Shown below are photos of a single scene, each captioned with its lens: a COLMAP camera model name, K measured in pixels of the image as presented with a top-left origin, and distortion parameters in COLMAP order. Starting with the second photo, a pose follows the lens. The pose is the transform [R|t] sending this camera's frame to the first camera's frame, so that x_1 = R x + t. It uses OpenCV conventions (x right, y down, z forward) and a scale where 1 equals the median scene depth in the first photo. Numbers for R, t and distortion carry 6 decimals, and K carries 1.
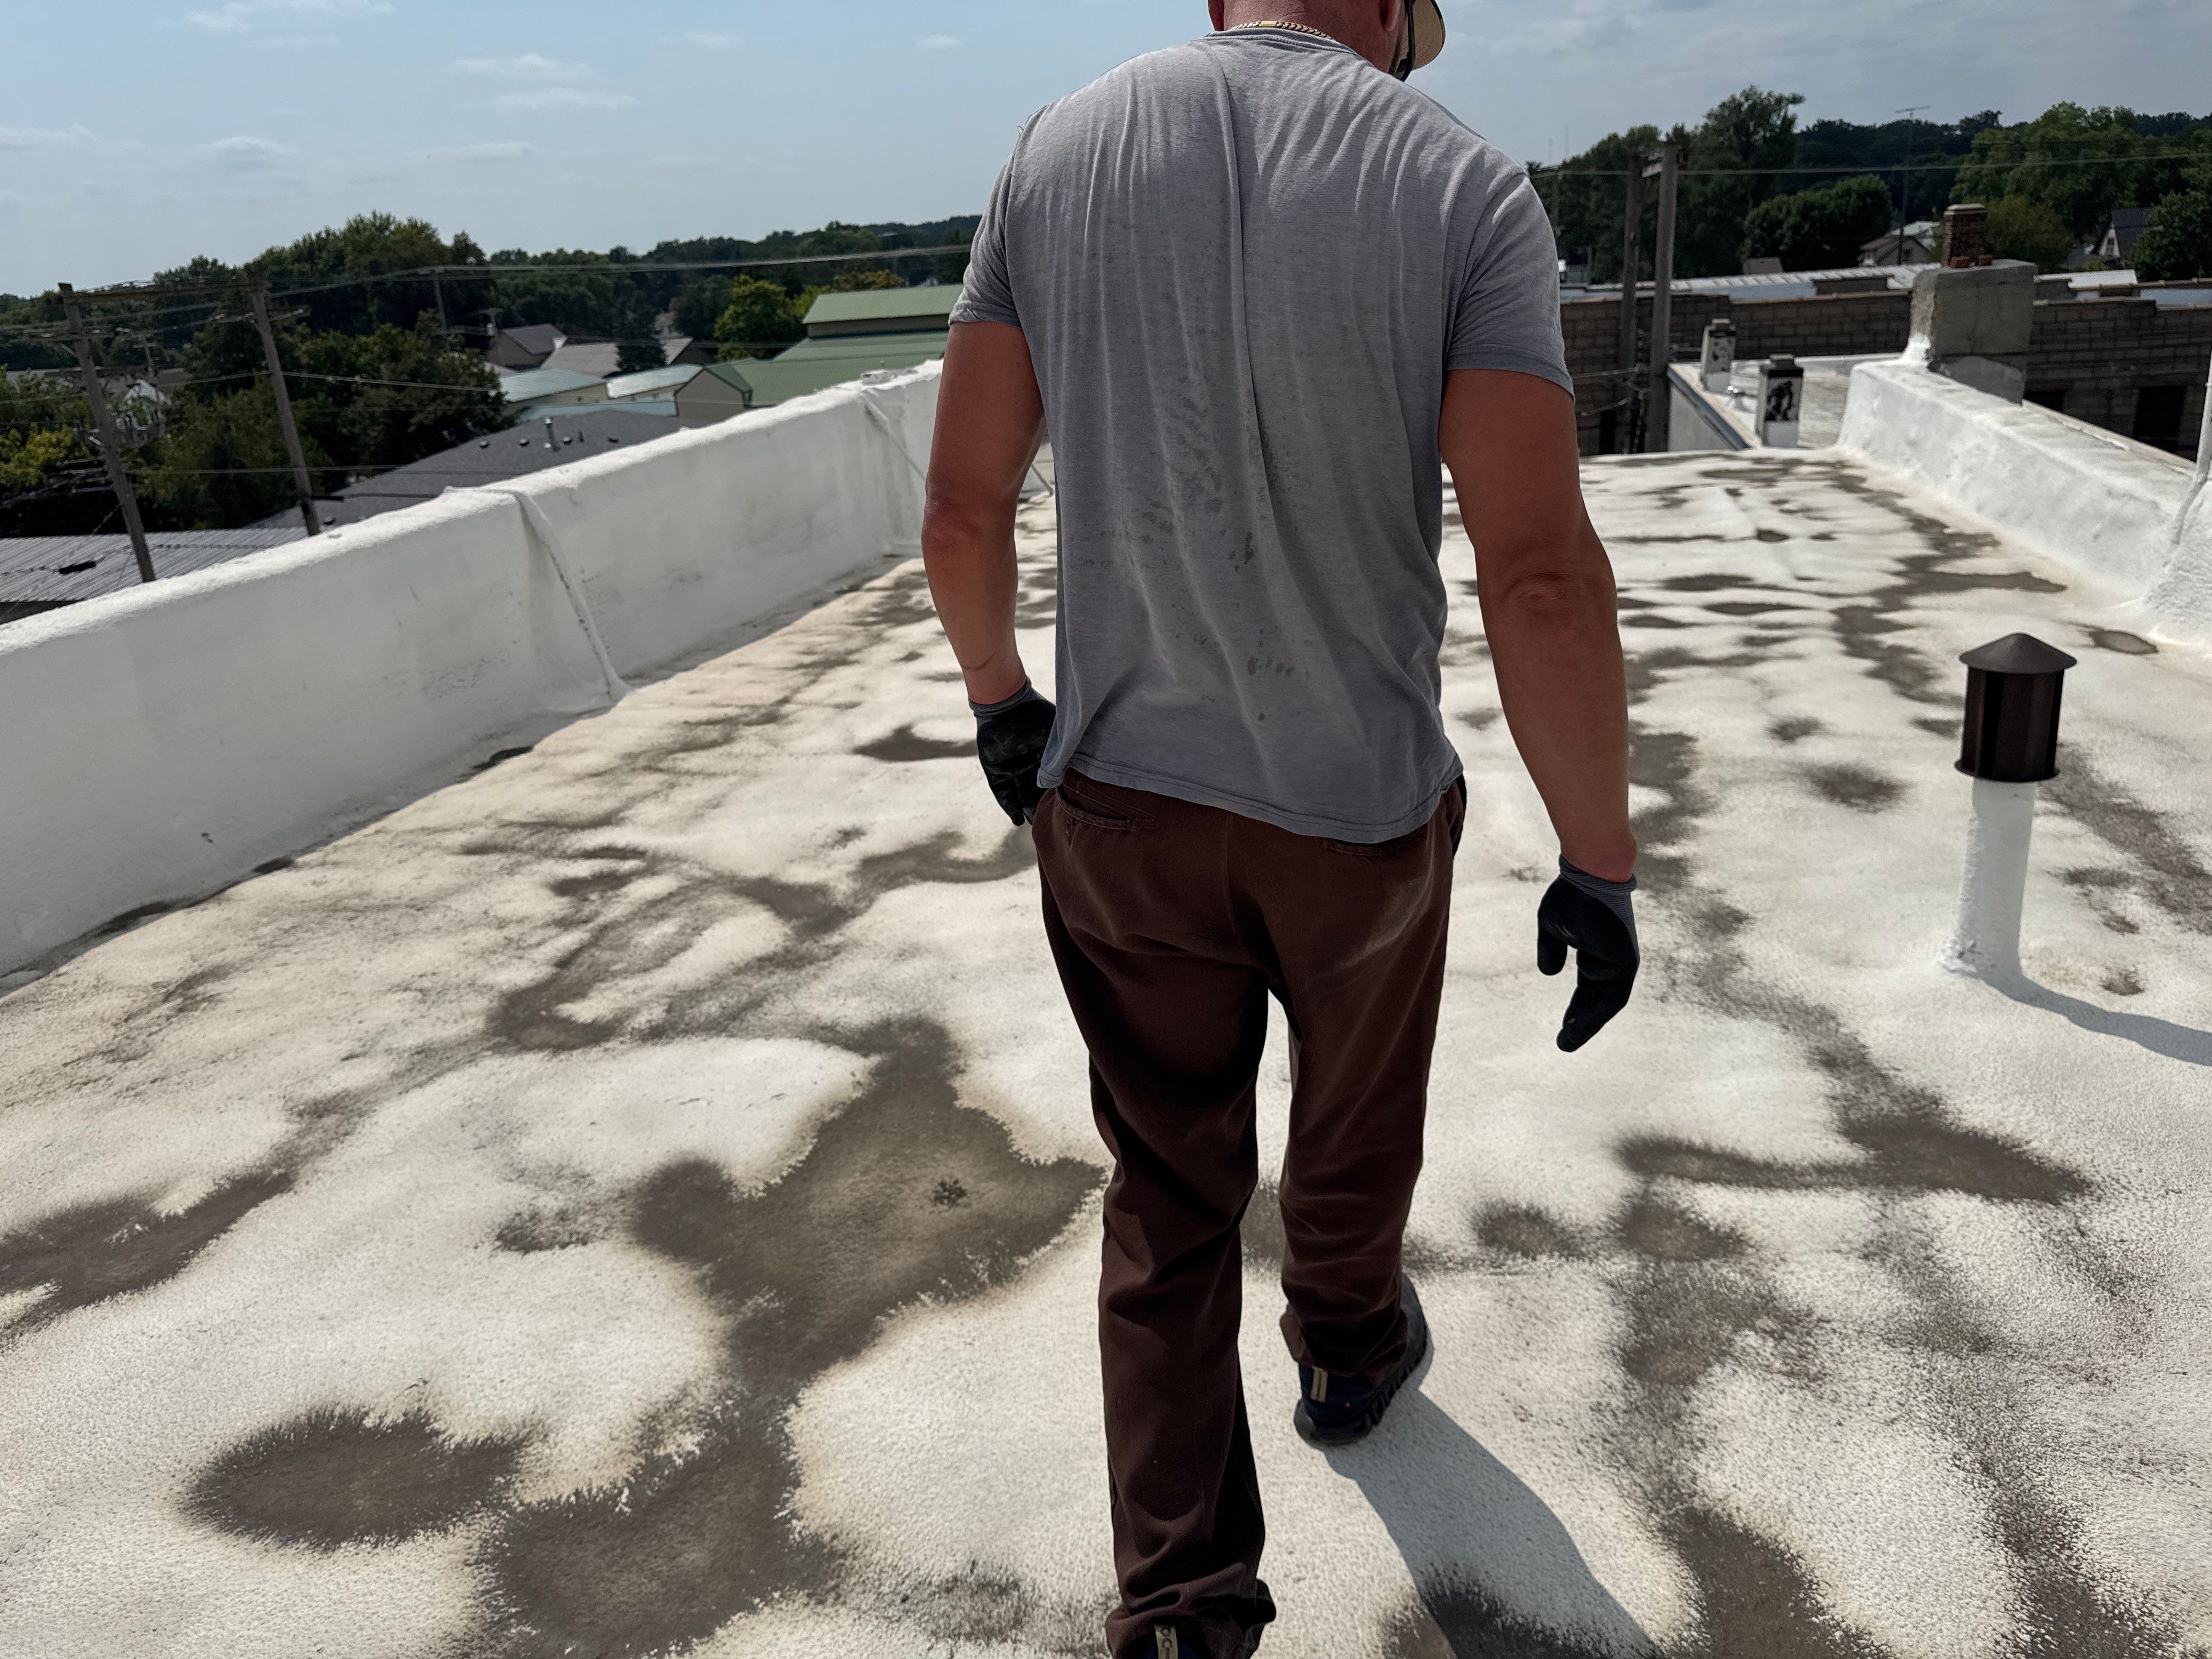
lens RADIAL K [[1557.8, 0, 1099.4], [0, 1557.8, 842.2], [0, 0, 1]] dist [0.030192, -0.045997]
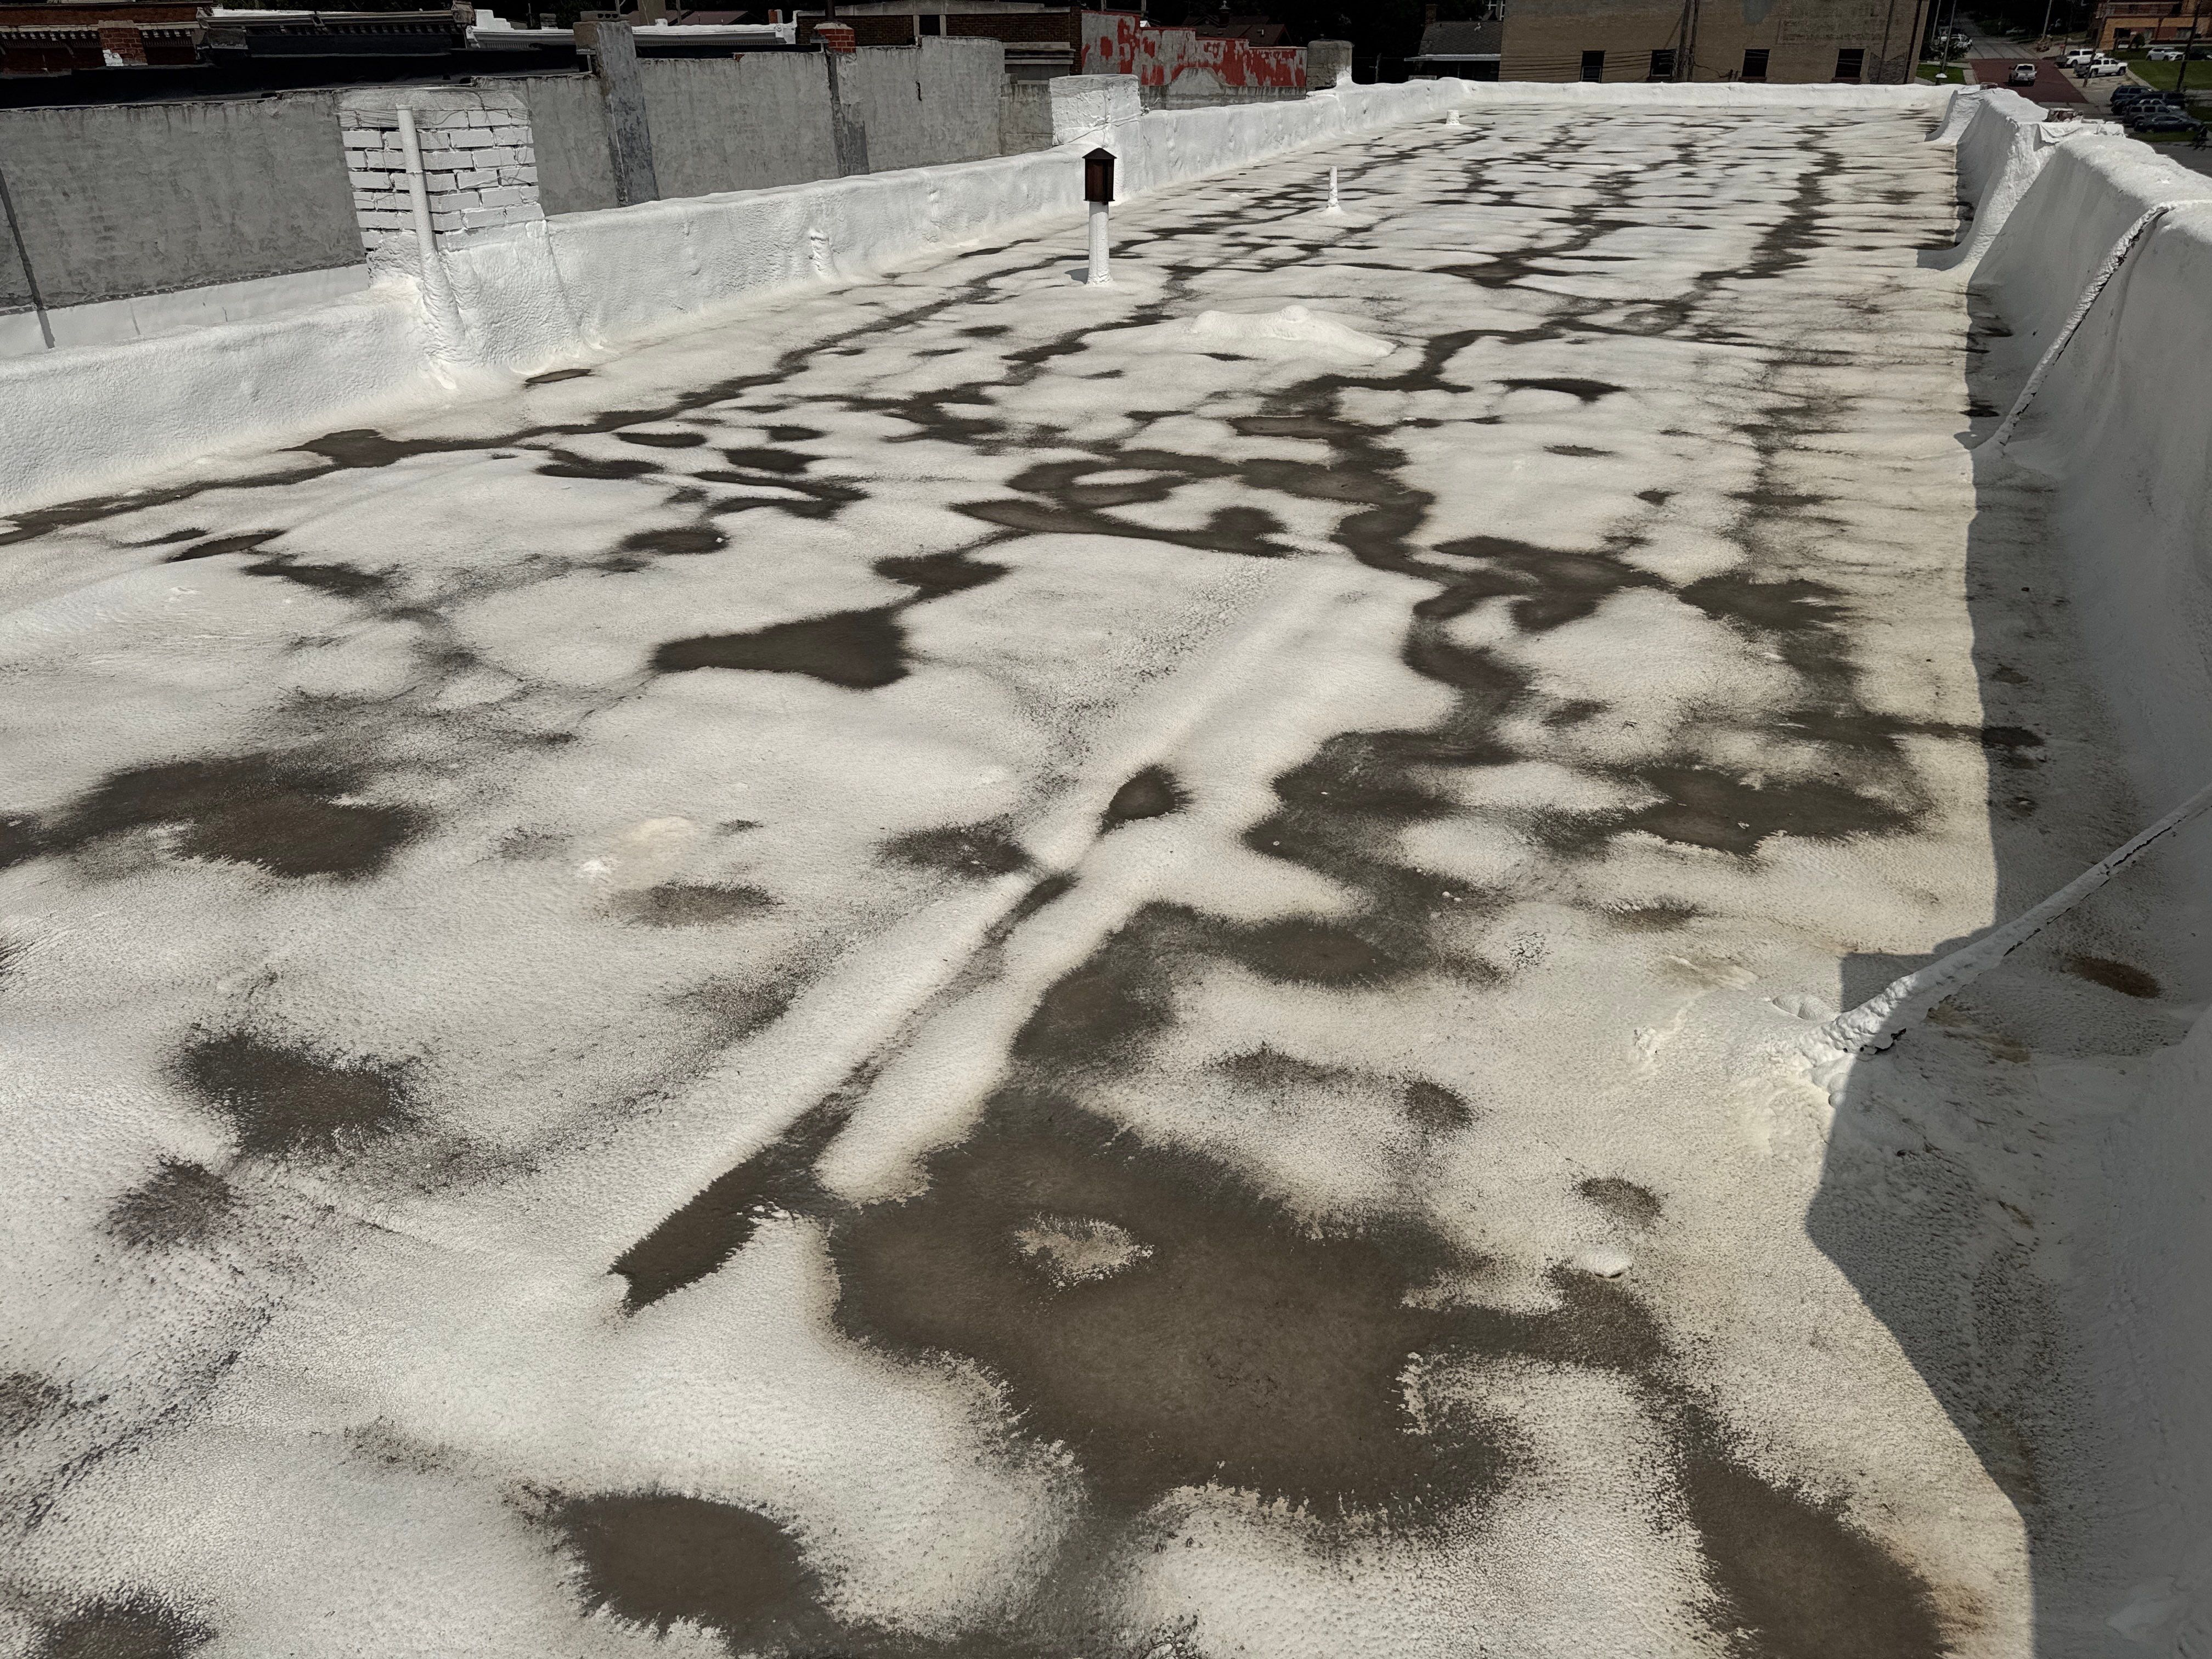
lens RADIAL K [[1535.2, 0, 1113.6], [0, 1535.2, 842.1], [0, 0, 1]] dist [0.174308, -0.366619]
pose [[-0.976912, -0.018364, 0.212851, -0.009678], [0.144873, 0.675297, 0.723177, -0.169186], [-0.157018, 0.737317, -0.657045, 0.479726]]
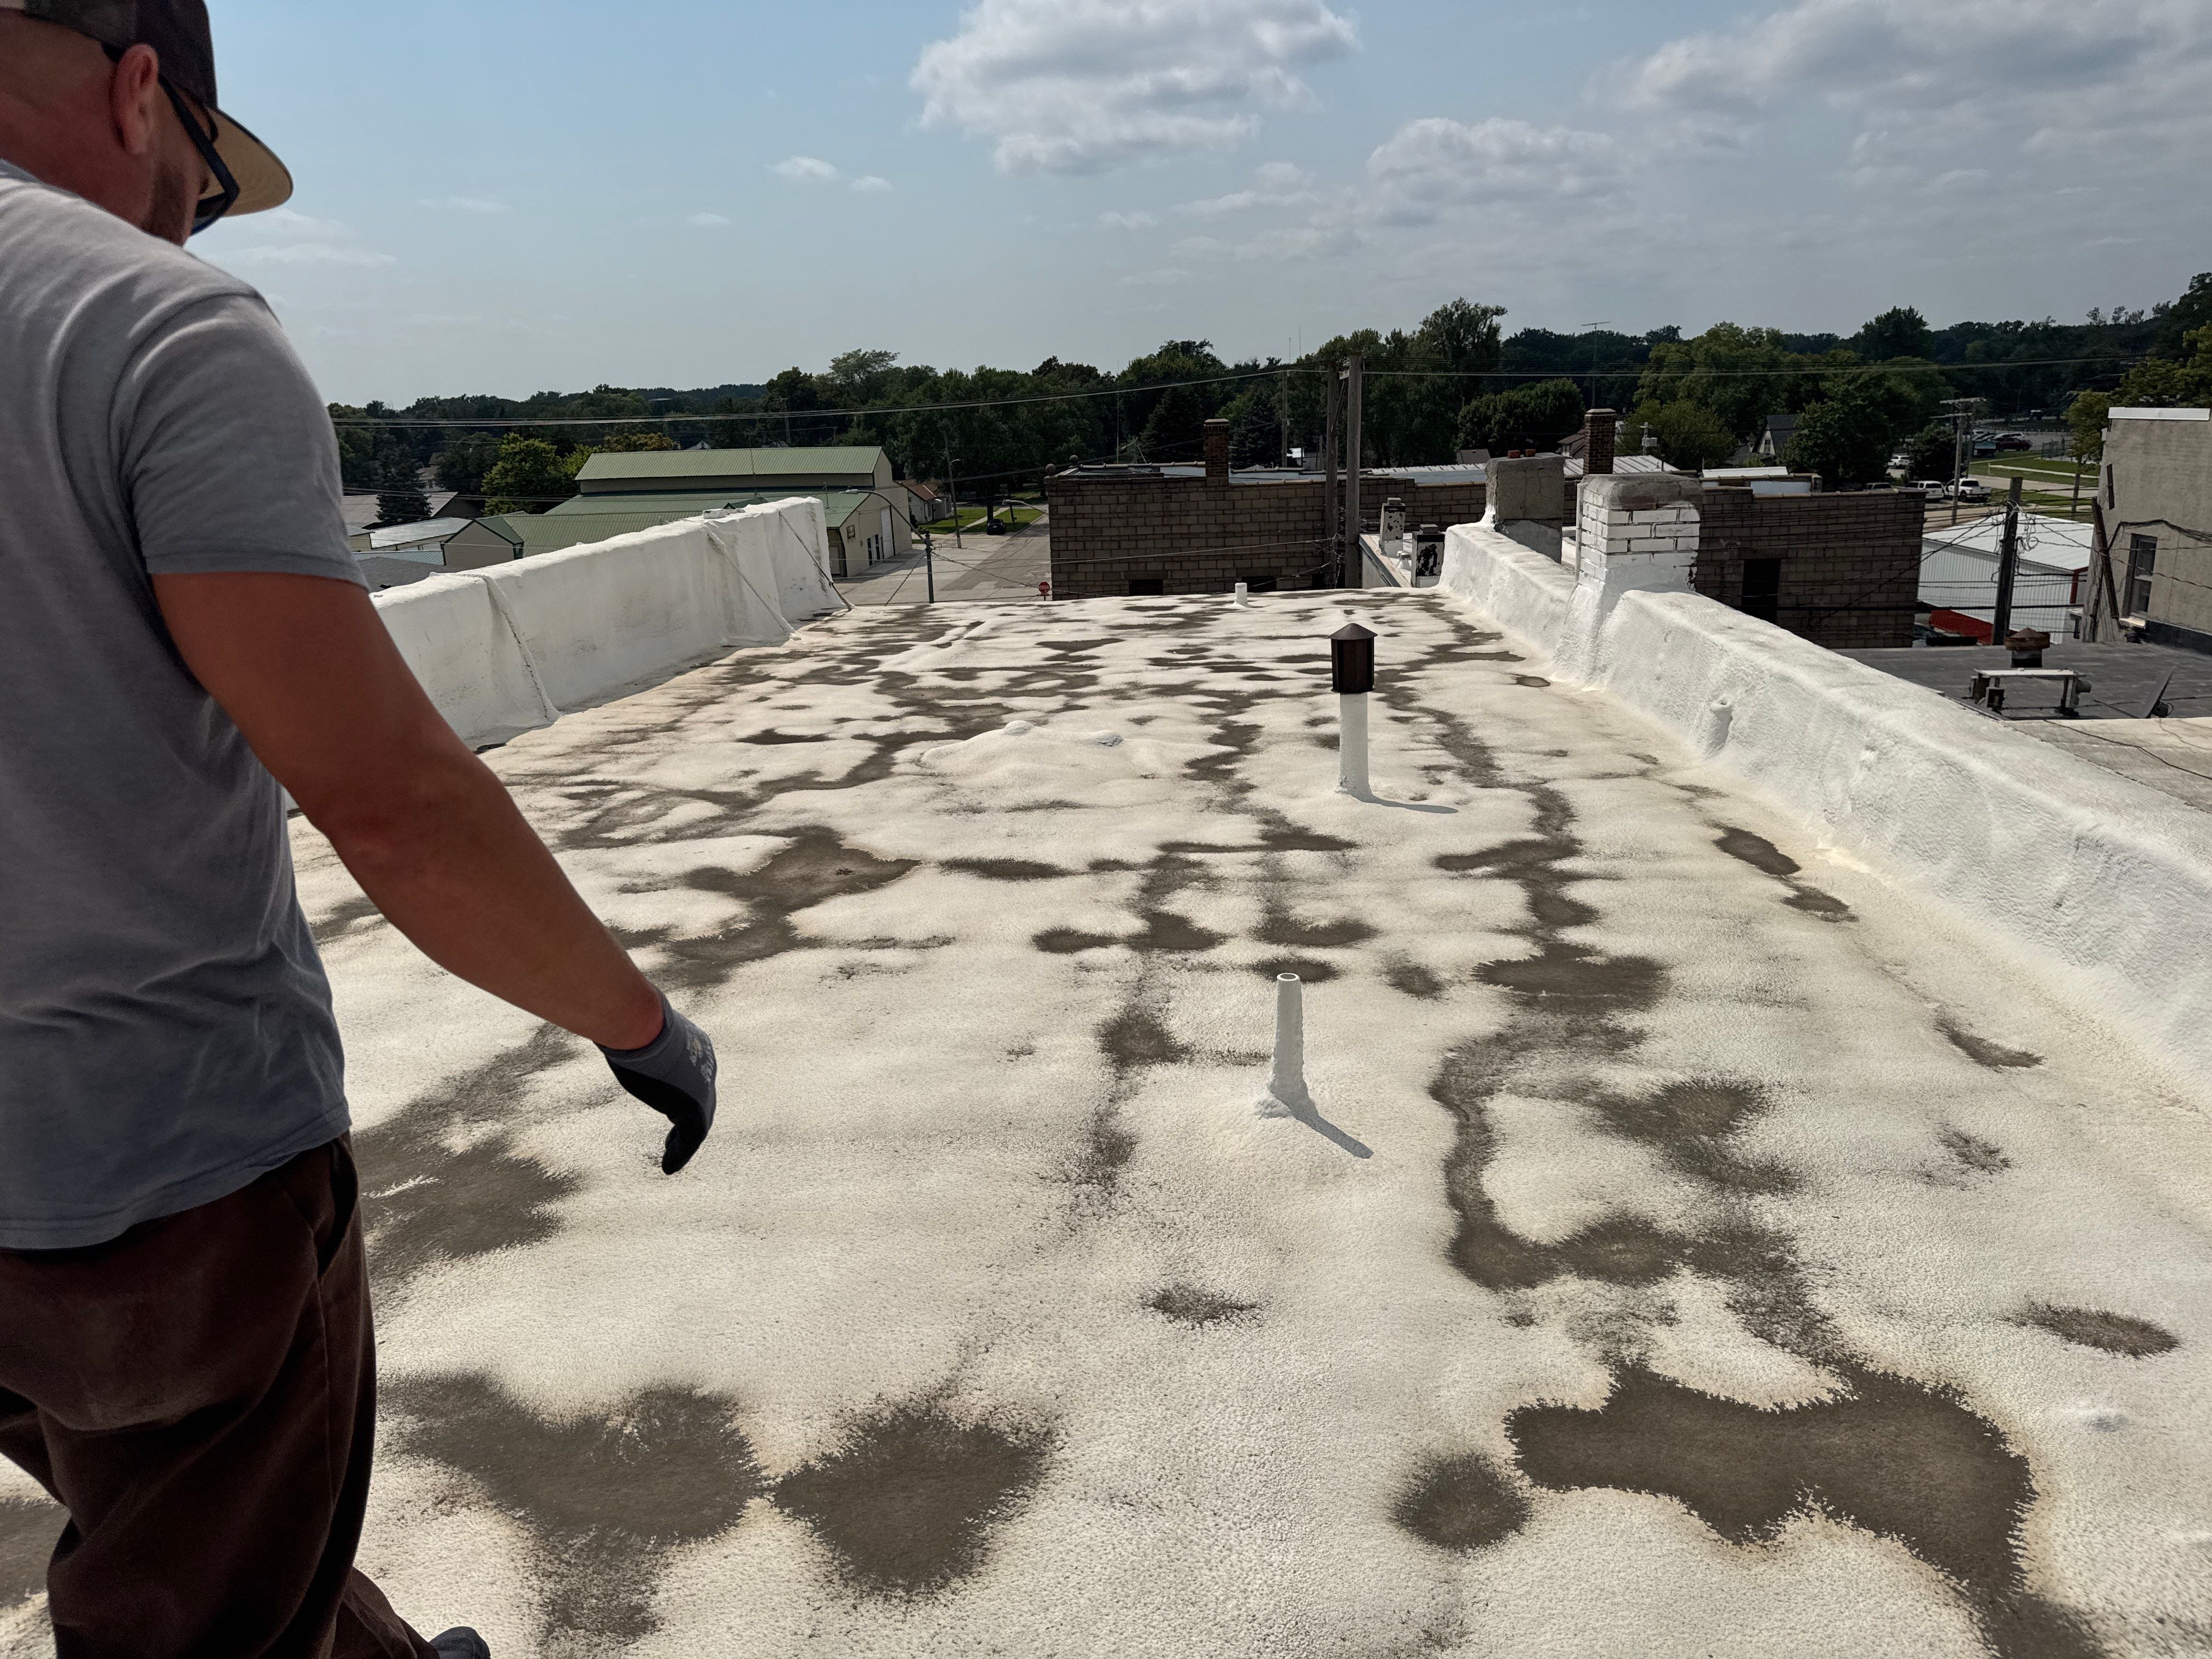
lens RADIAL K [[1531.5, 0, 1094.9], [0, 1531.5, 841.0], [0, 0, 1]] dist [0.182692, -0.395120]
pose [[0.989792, -0.004918, 0.142435, -0.006611], [0.019296, 0.994826, -0.099740, 0.045203], [-0.141207, 0.101470, 0.984766, -0.121588]]
